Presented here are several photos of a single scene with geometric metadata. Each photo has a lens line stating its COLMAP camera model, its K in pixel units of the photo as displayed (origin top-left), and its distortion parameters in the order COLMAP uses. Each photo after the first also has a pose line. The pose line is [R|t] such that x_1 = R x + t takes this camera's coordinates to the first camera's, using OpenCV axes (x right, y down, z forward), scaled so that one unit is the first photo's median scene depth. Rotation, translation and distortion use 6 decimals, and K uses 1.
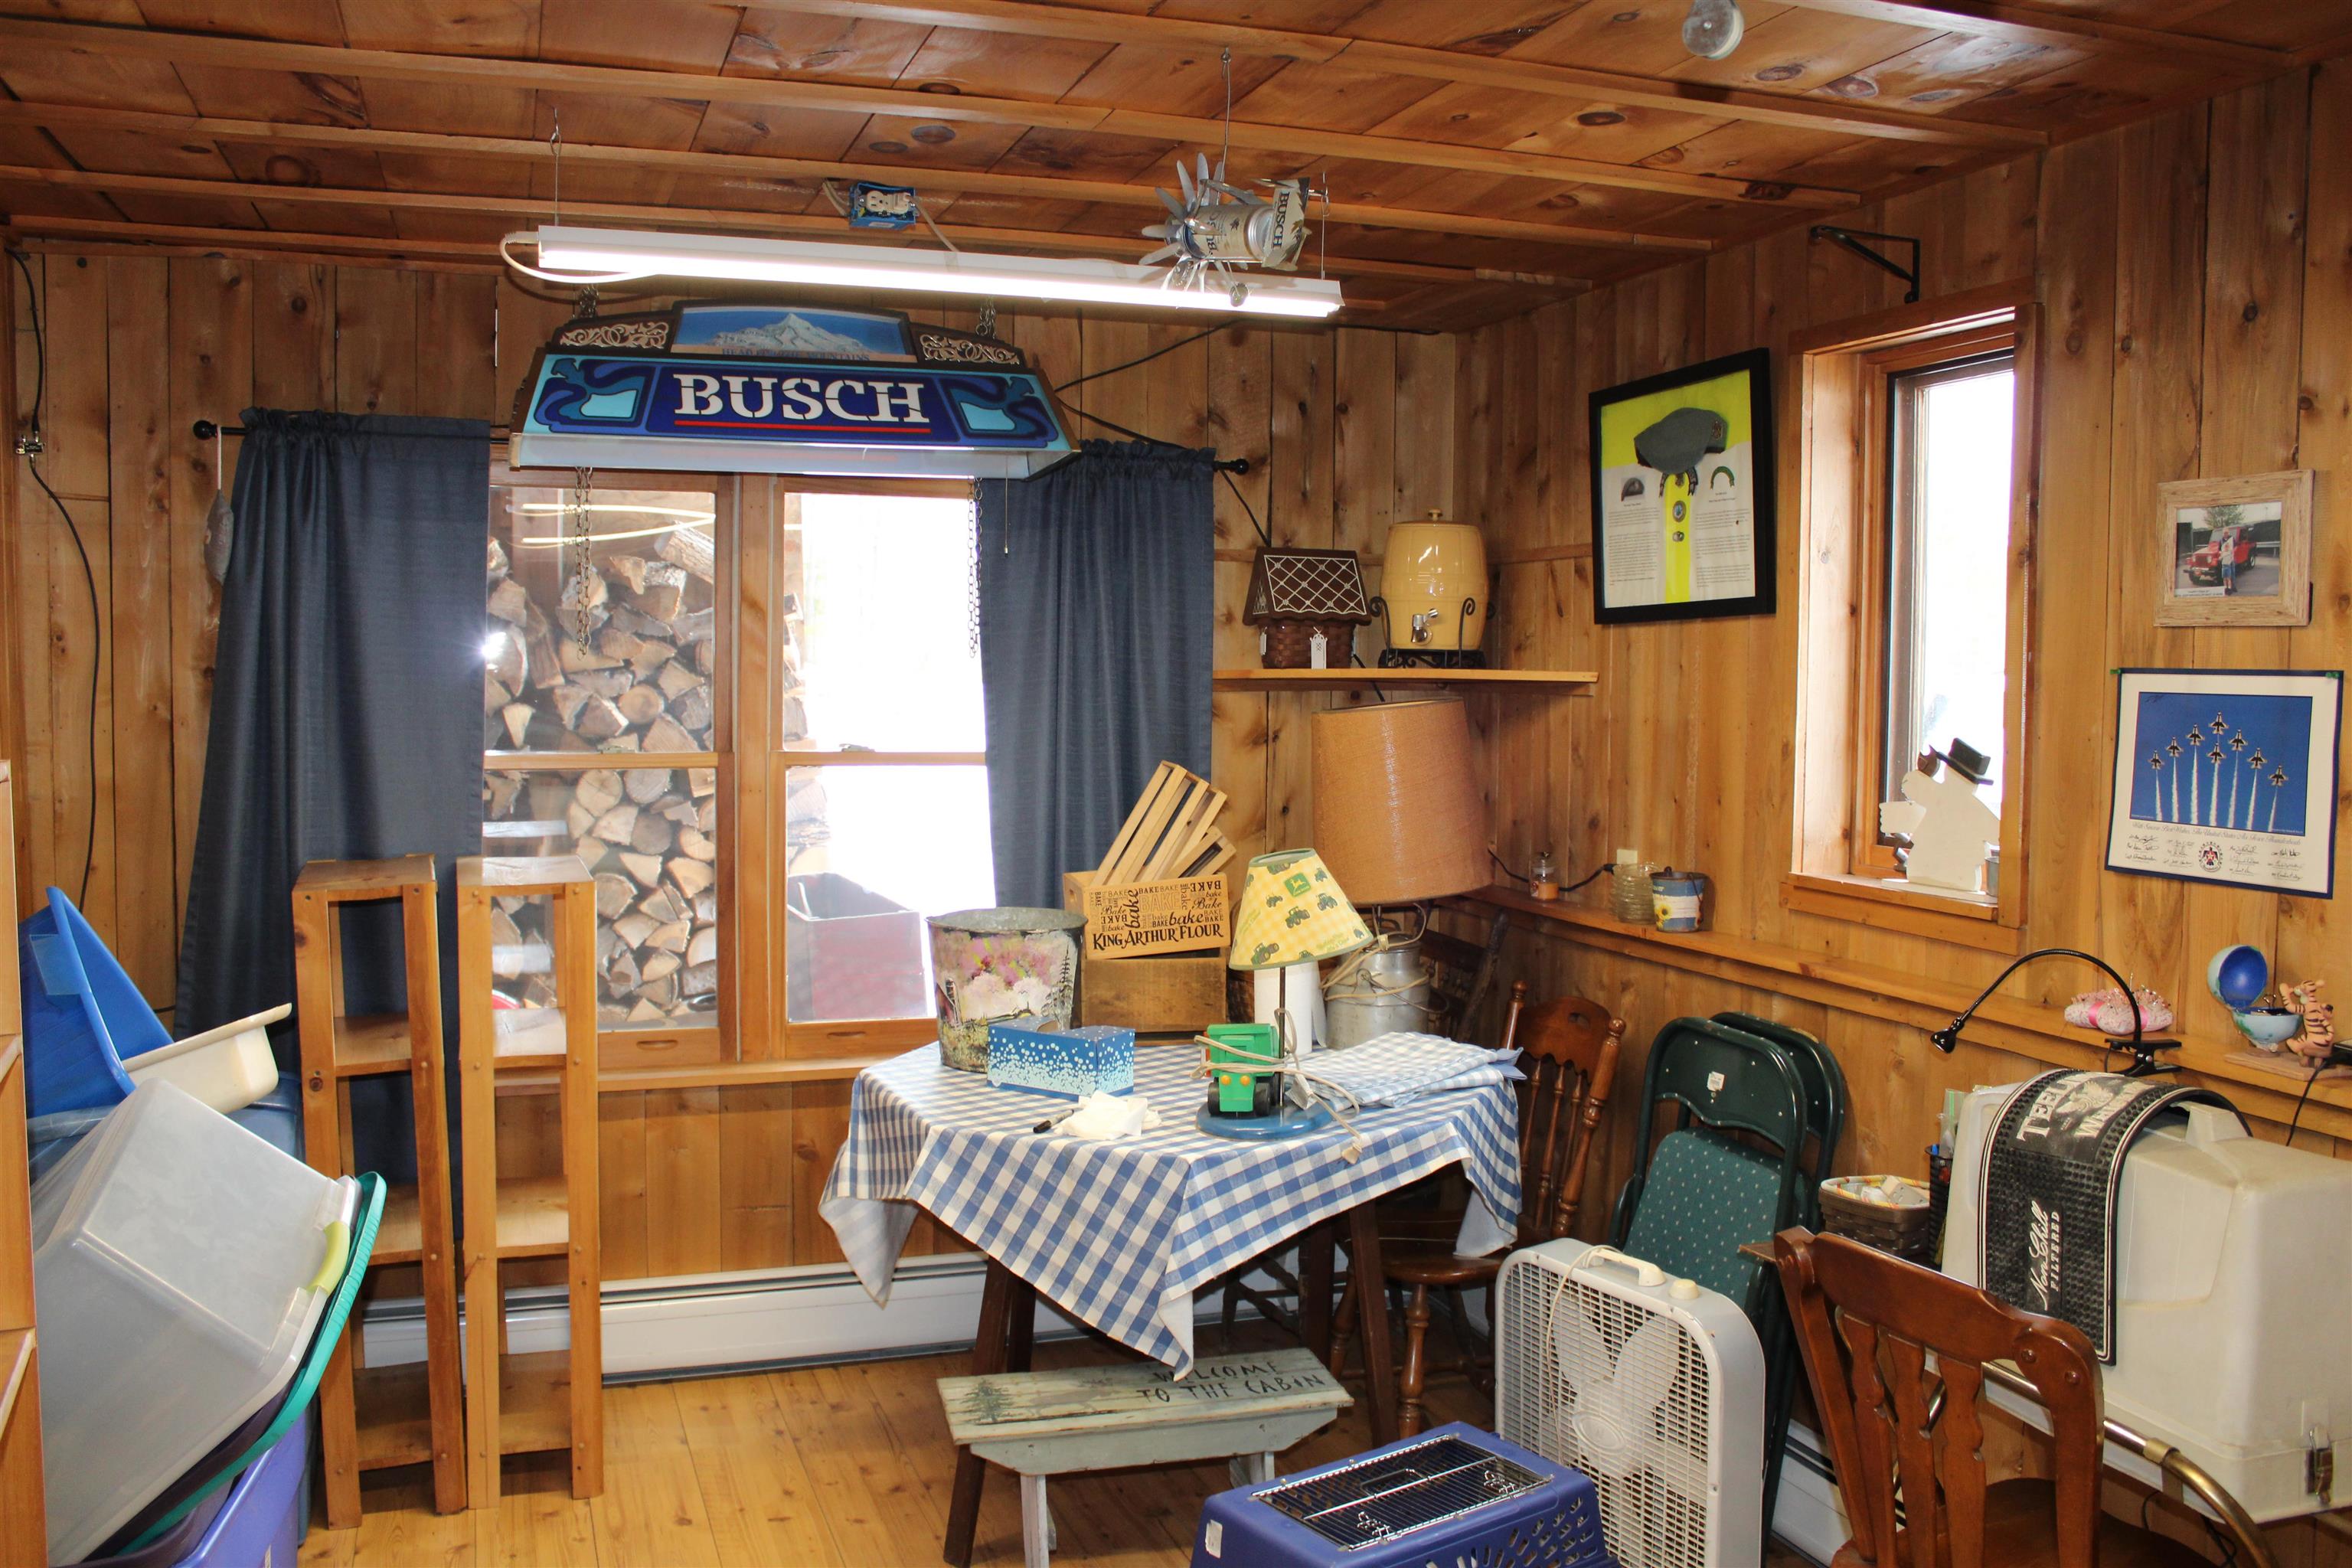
lens RADIAL K [[2018.0, 0, 1173.6], [0, 2018.0, 778.6], [0, 0, 1]] dist [-0.004487, -0.003318]
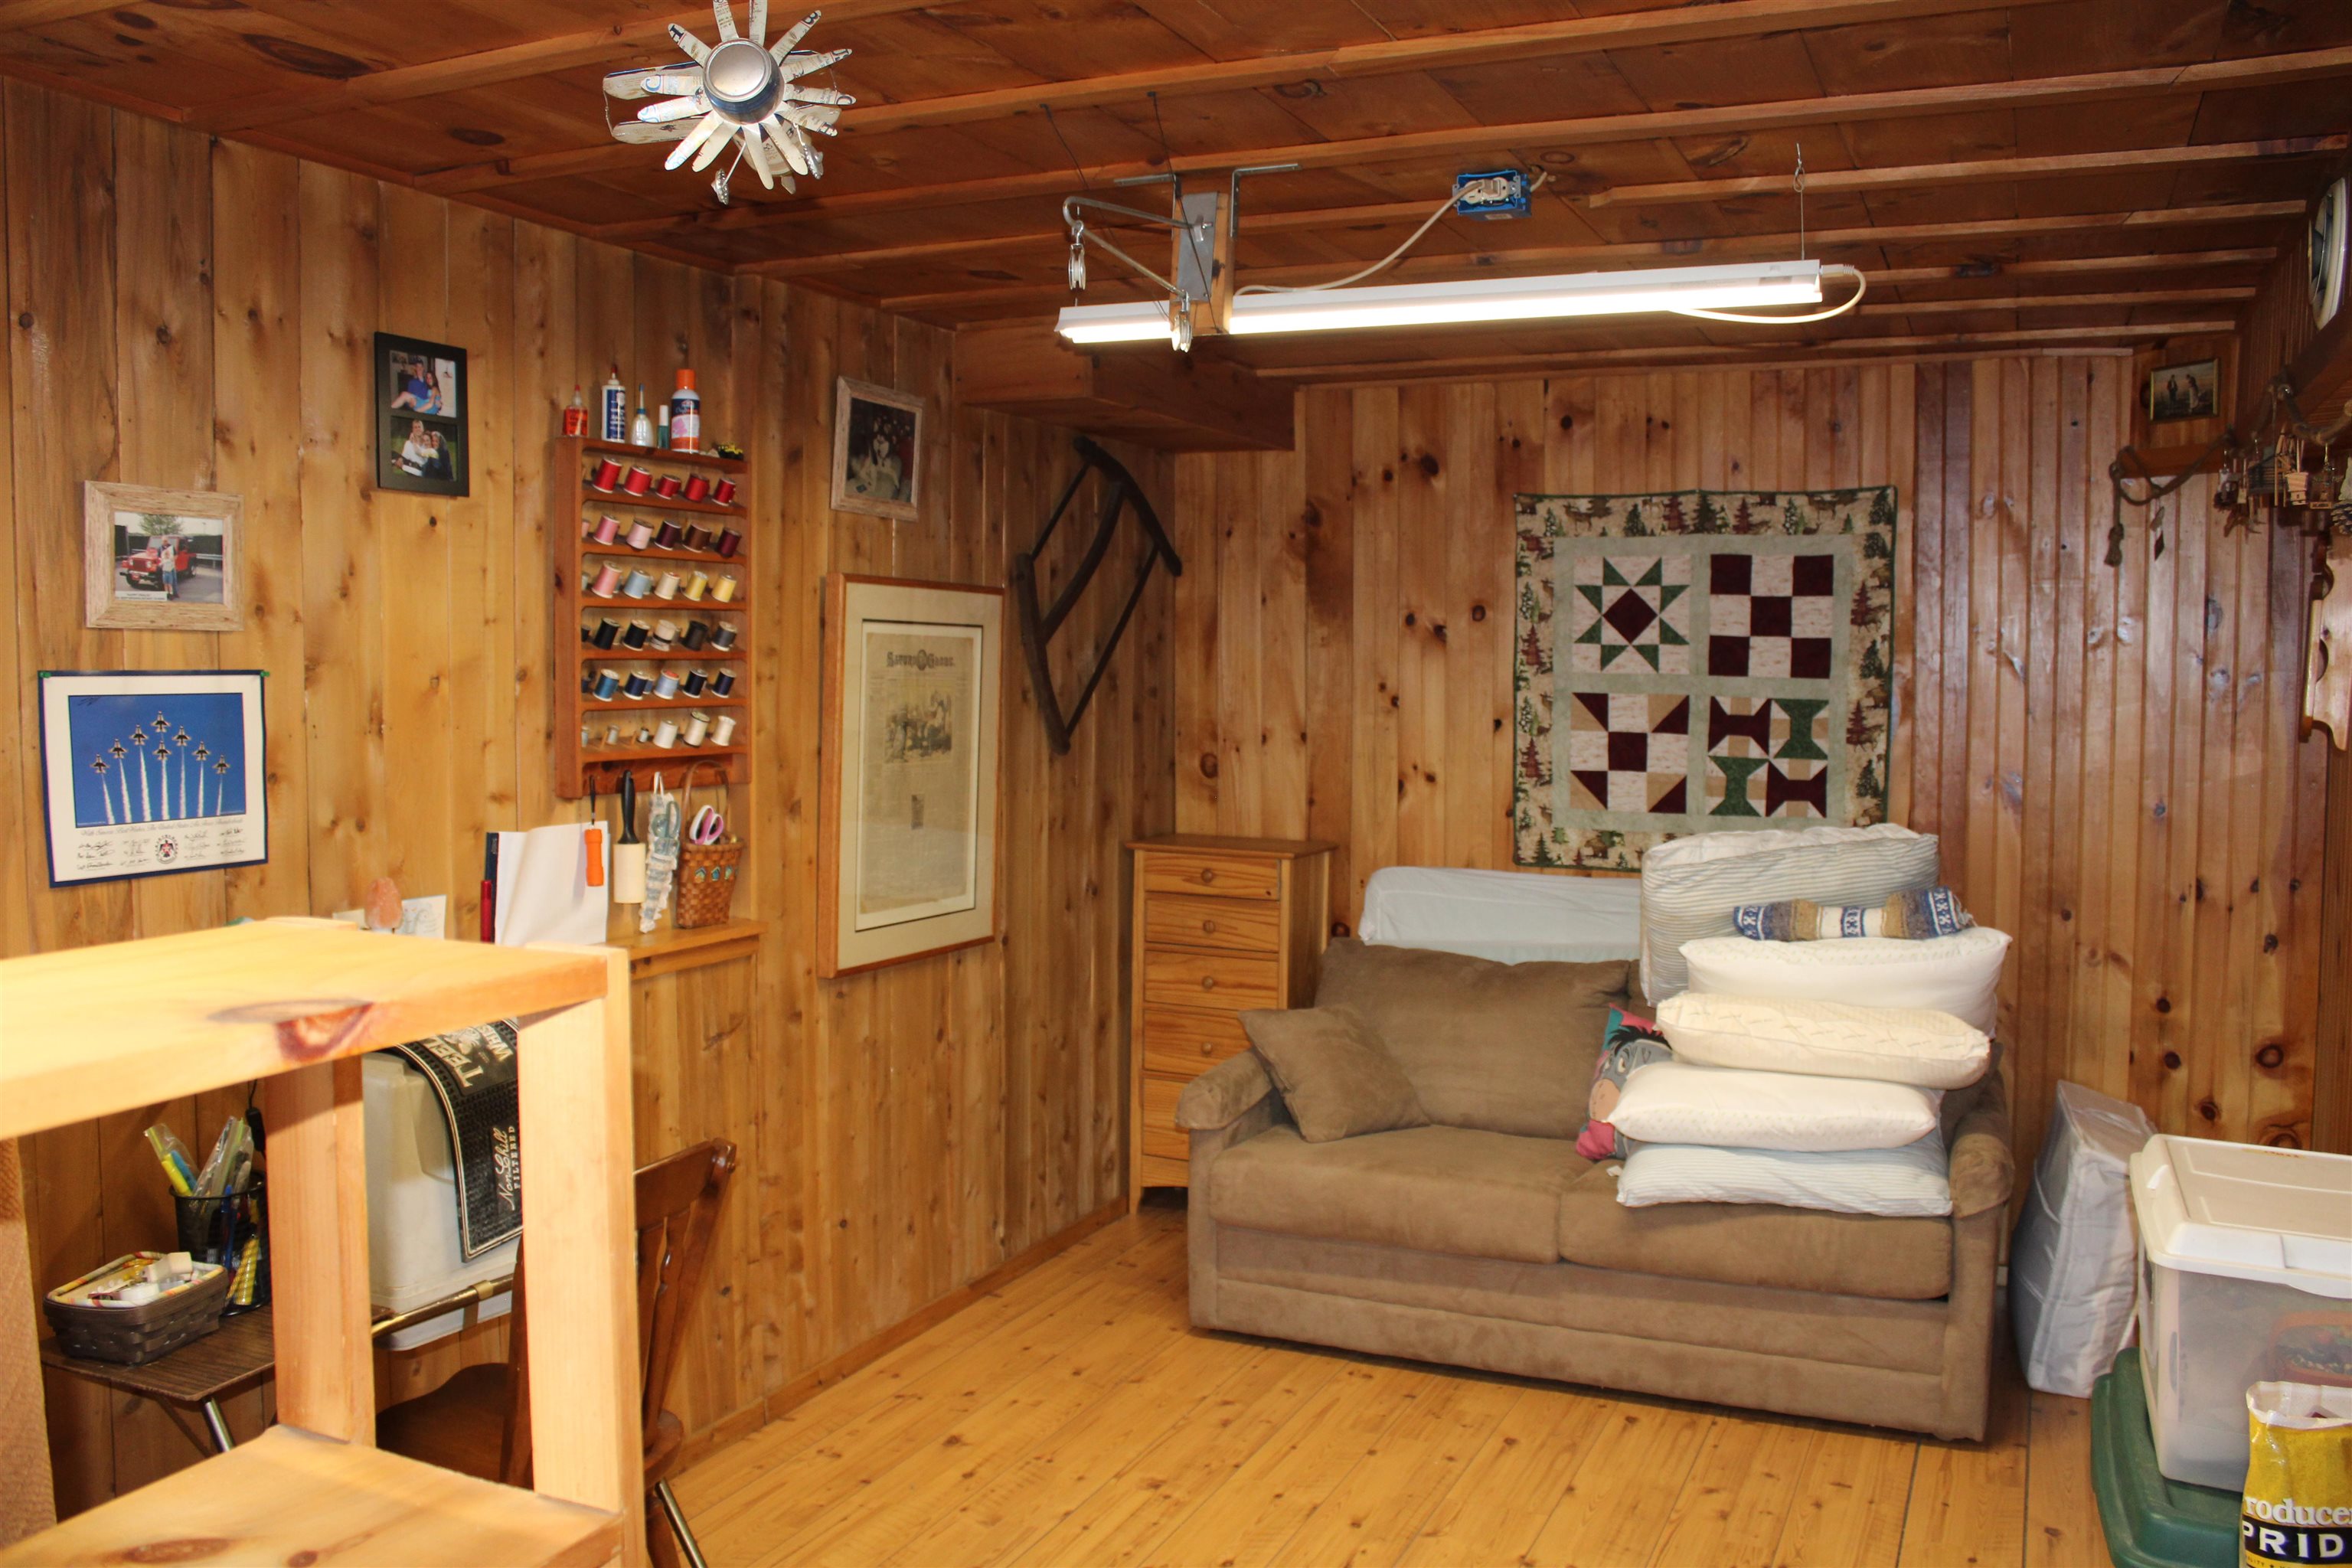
lens RADIAL K [[2018.0, 0, 1176.6], [0, 2018.0, 775.8], [0, 0, 1]] dist [-0.004487, -0.003318]
pose [[-0.720936, -0.055415, 0.690782, -0.593686], [0.029814, 0.993395, 0.110806, -0.100724], [-0.692360, 0.100479, -0.714522, 1.396039]]
